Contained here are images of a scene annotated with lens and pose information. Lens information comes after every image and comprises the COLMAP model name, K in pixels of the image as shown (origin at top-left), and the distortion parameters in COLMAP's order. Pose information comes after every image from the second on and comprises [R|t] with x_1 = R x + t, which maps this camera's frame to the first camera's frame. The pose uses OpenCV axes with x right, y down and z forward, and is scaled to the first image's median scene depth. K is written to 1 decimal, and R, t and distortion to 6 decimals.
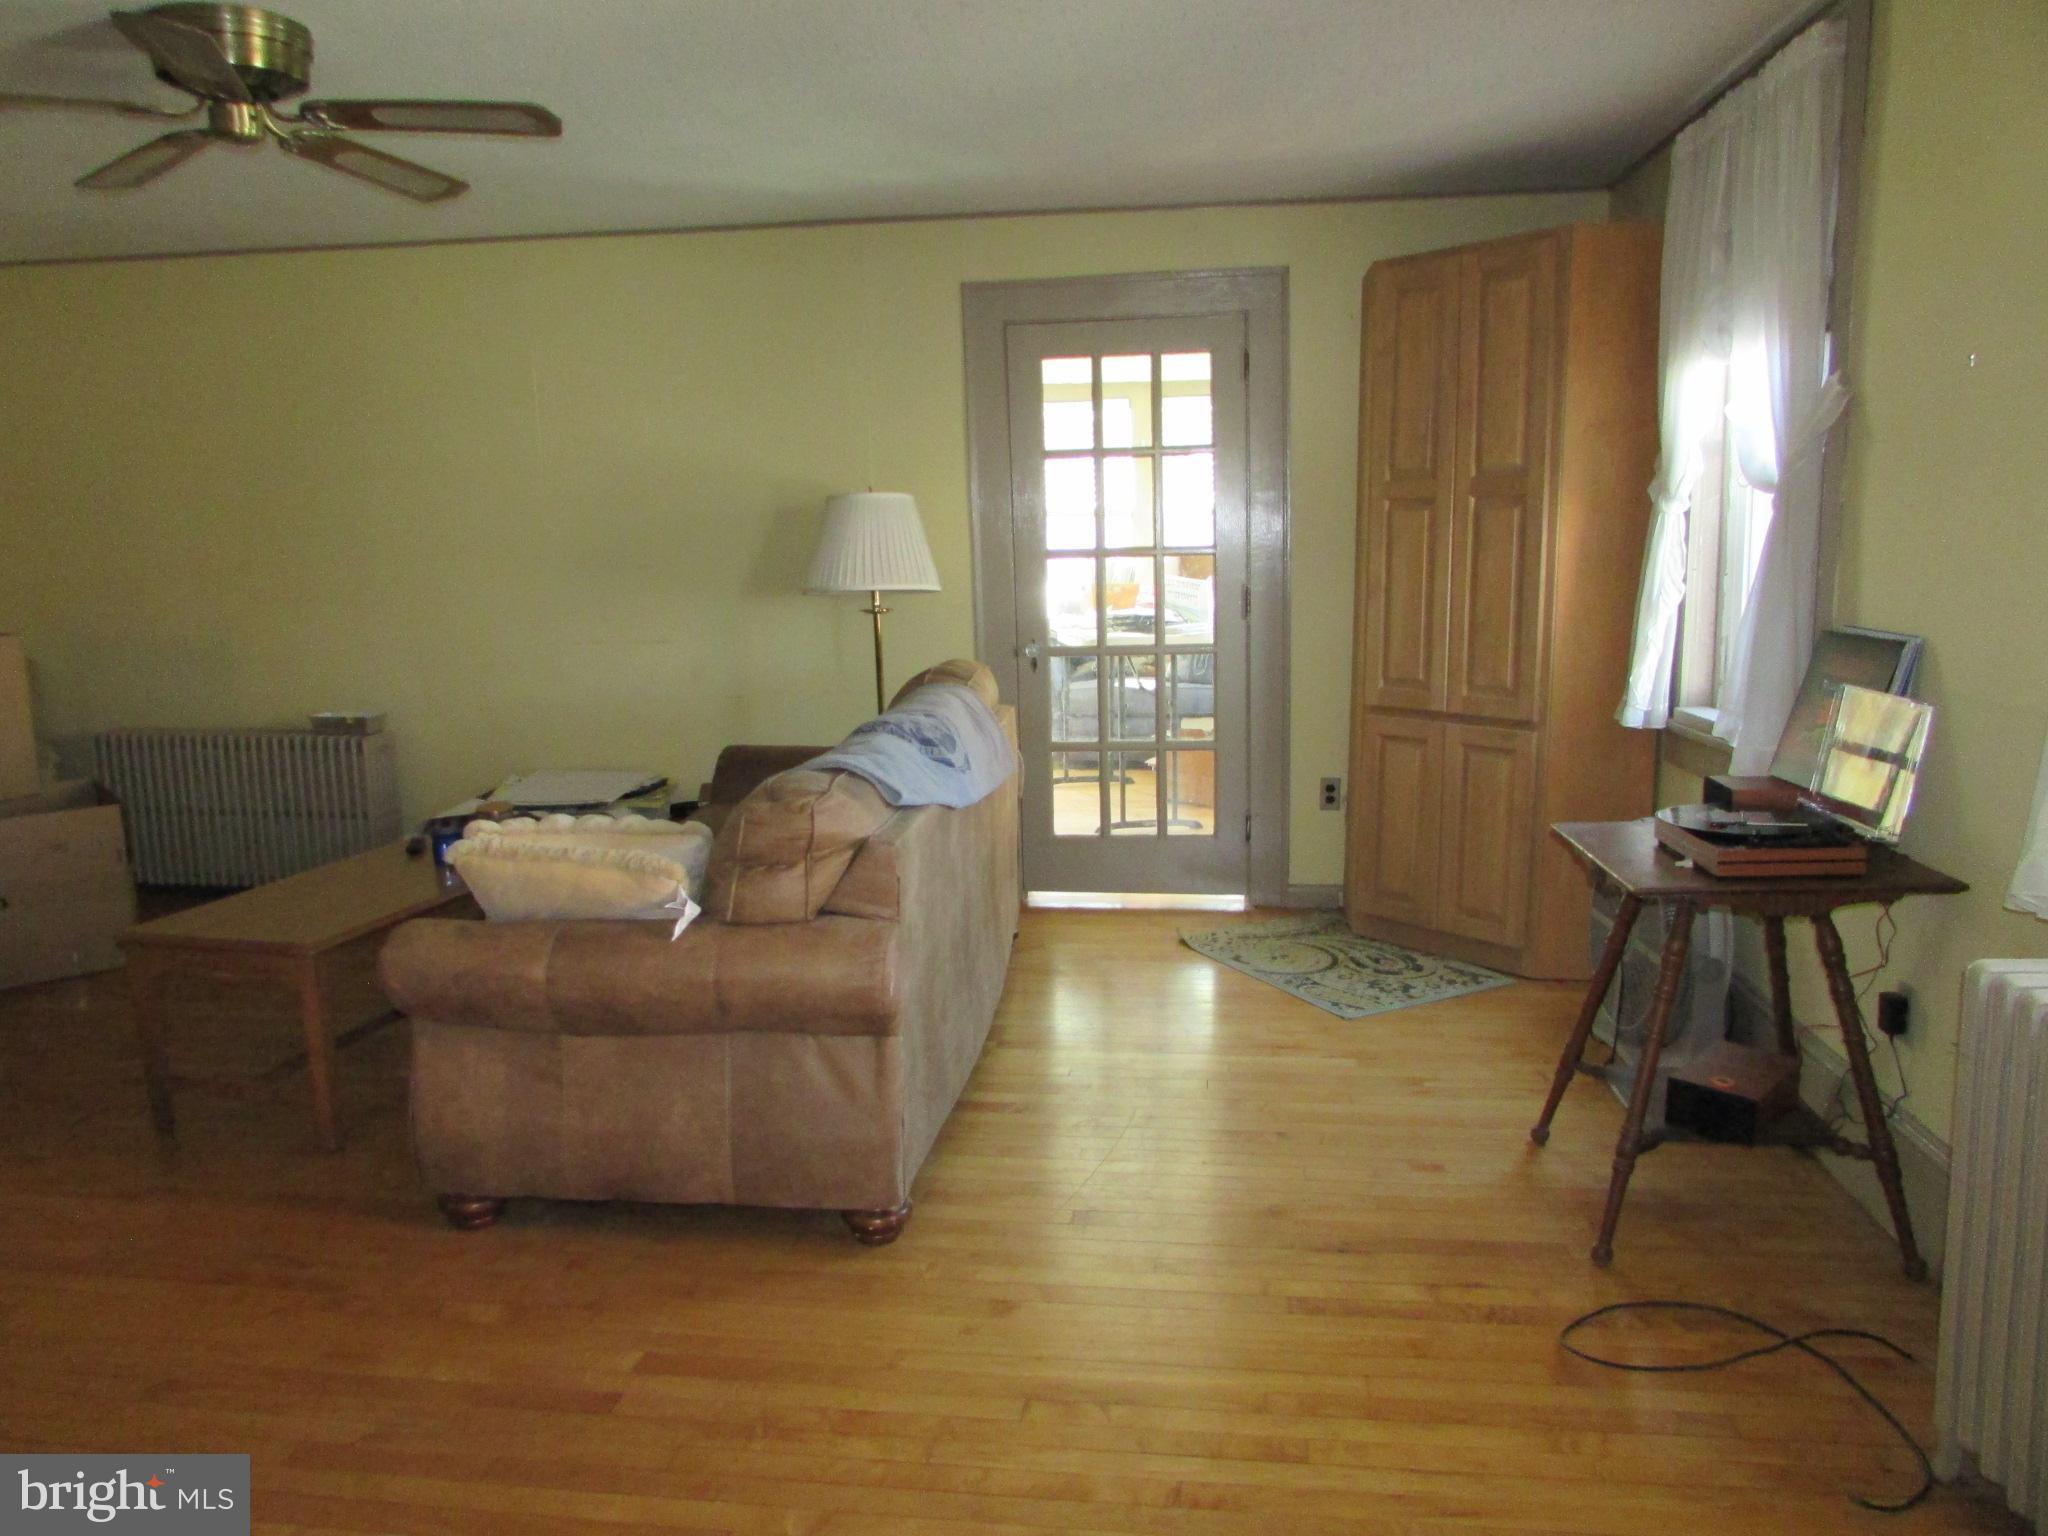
lens RADIAL K [[1468.2, 0, 1024.0], [0, 1468.2, 768.0], [0, 0, 1]] dist [-0.029975, 0.000580]
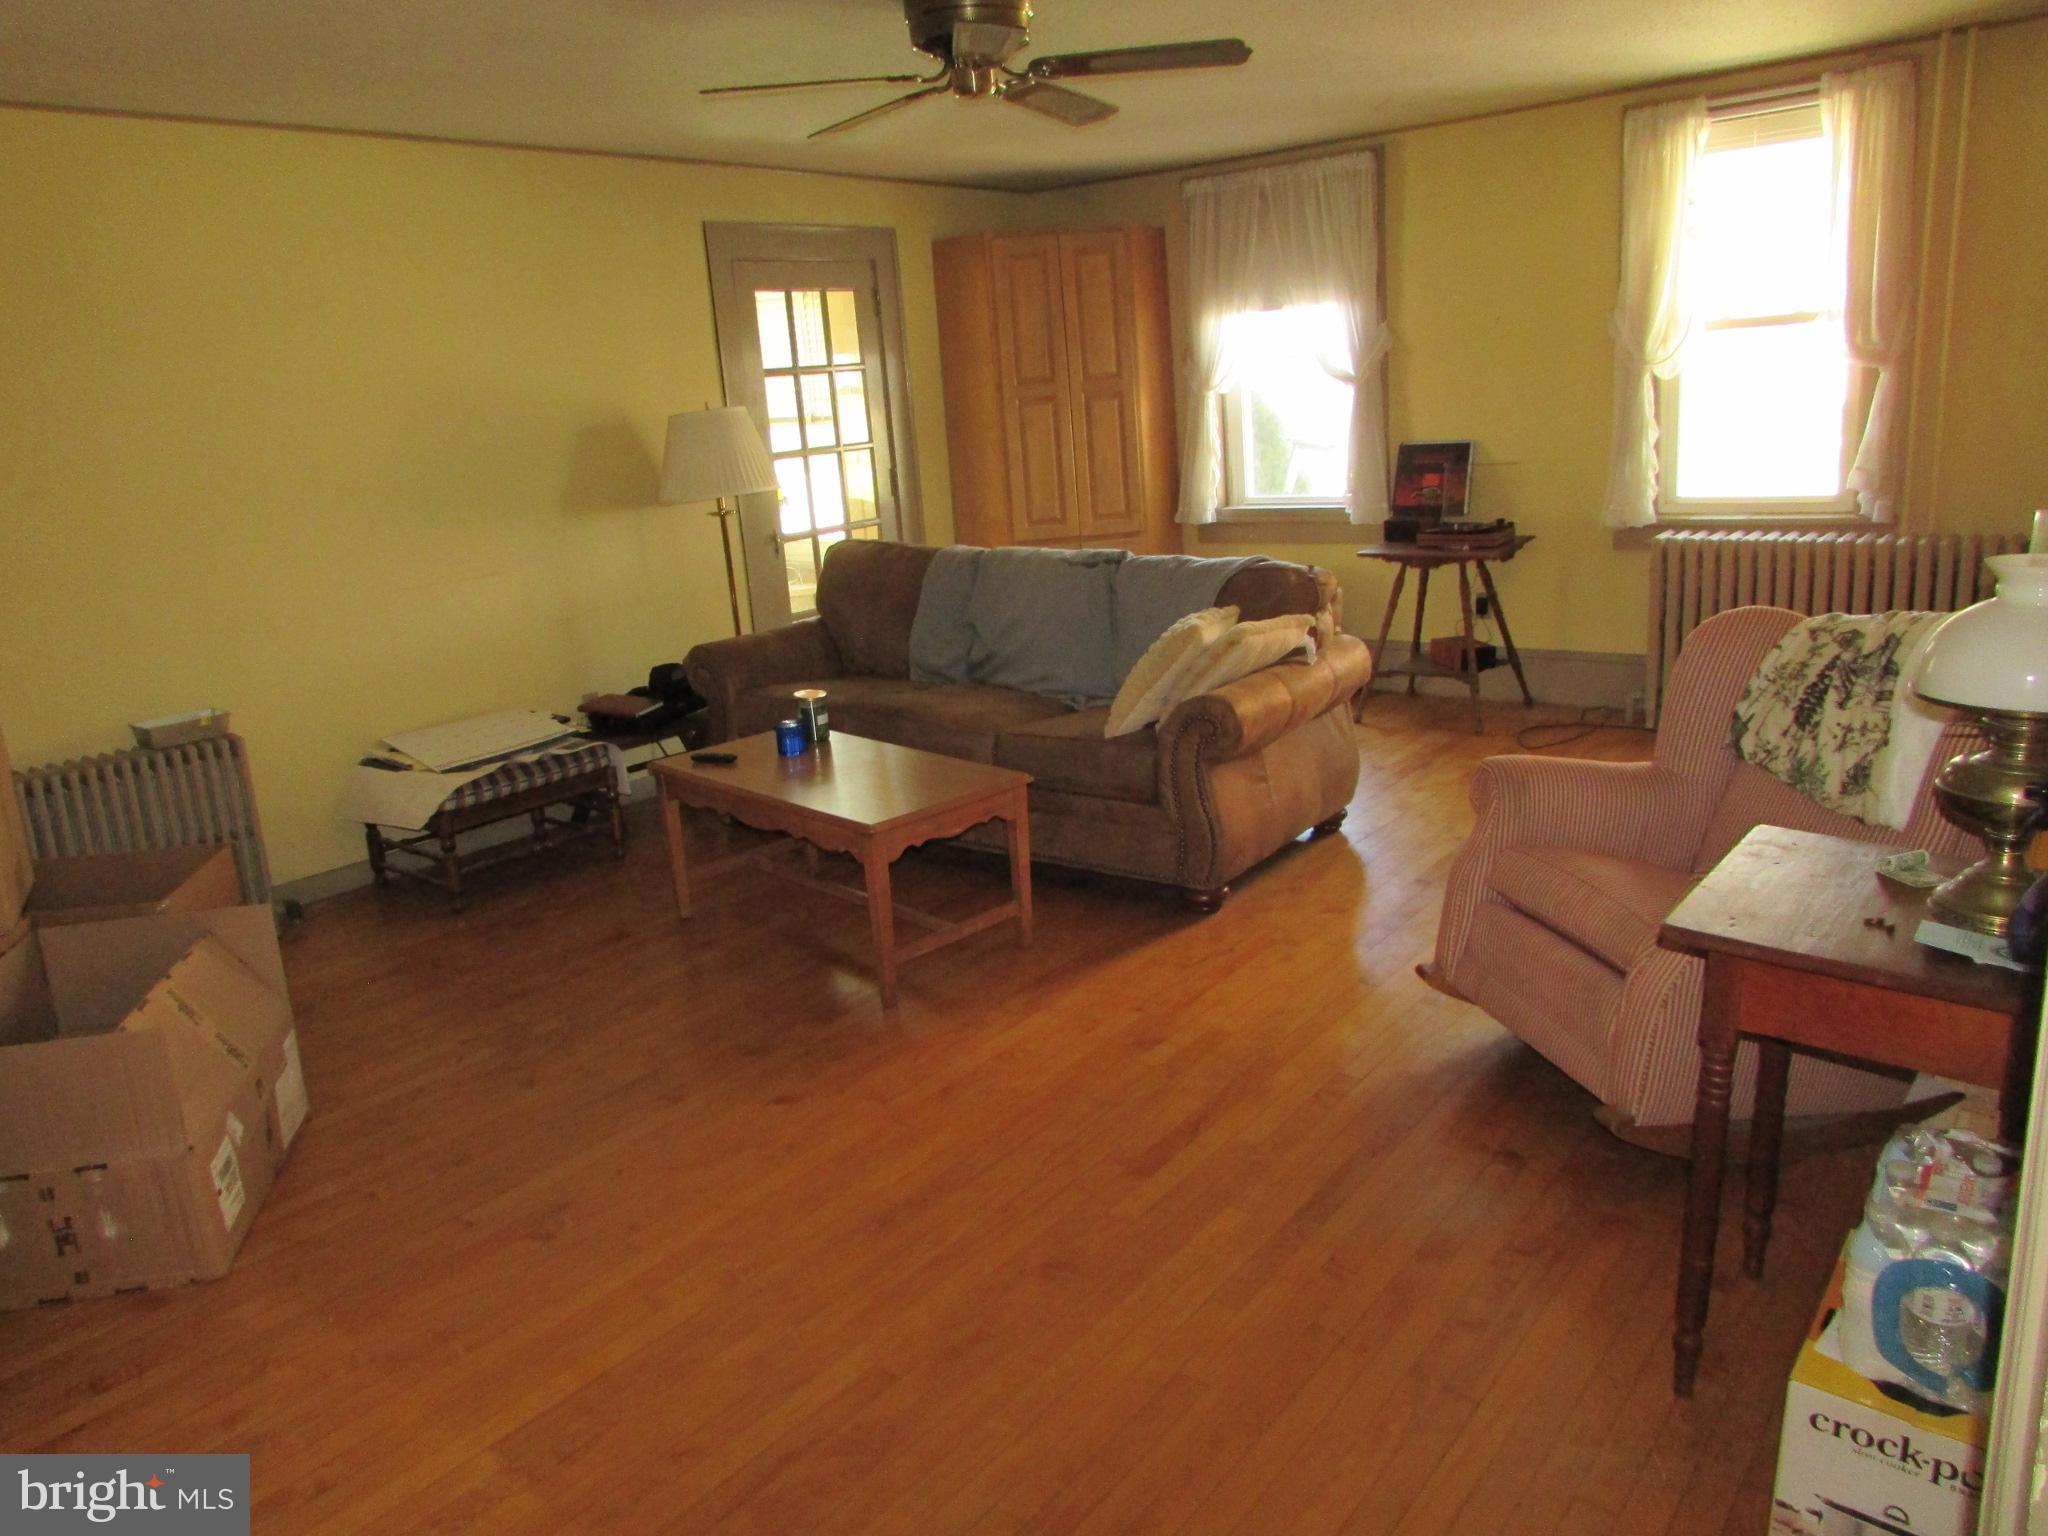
lens RADIAL K [[1468.2, 0, 1024.0], [0, 1468.2, 768.0], [0, 0, 1]] dist [-0.029975, 0.000580]
pose [[0.504940, -0.233450, 0.830985, -0.969930], [0.199326, 0.968246, 0.150893, -0.040801], [-0.839824, 0.089445, 0.535439, 0.219193]]
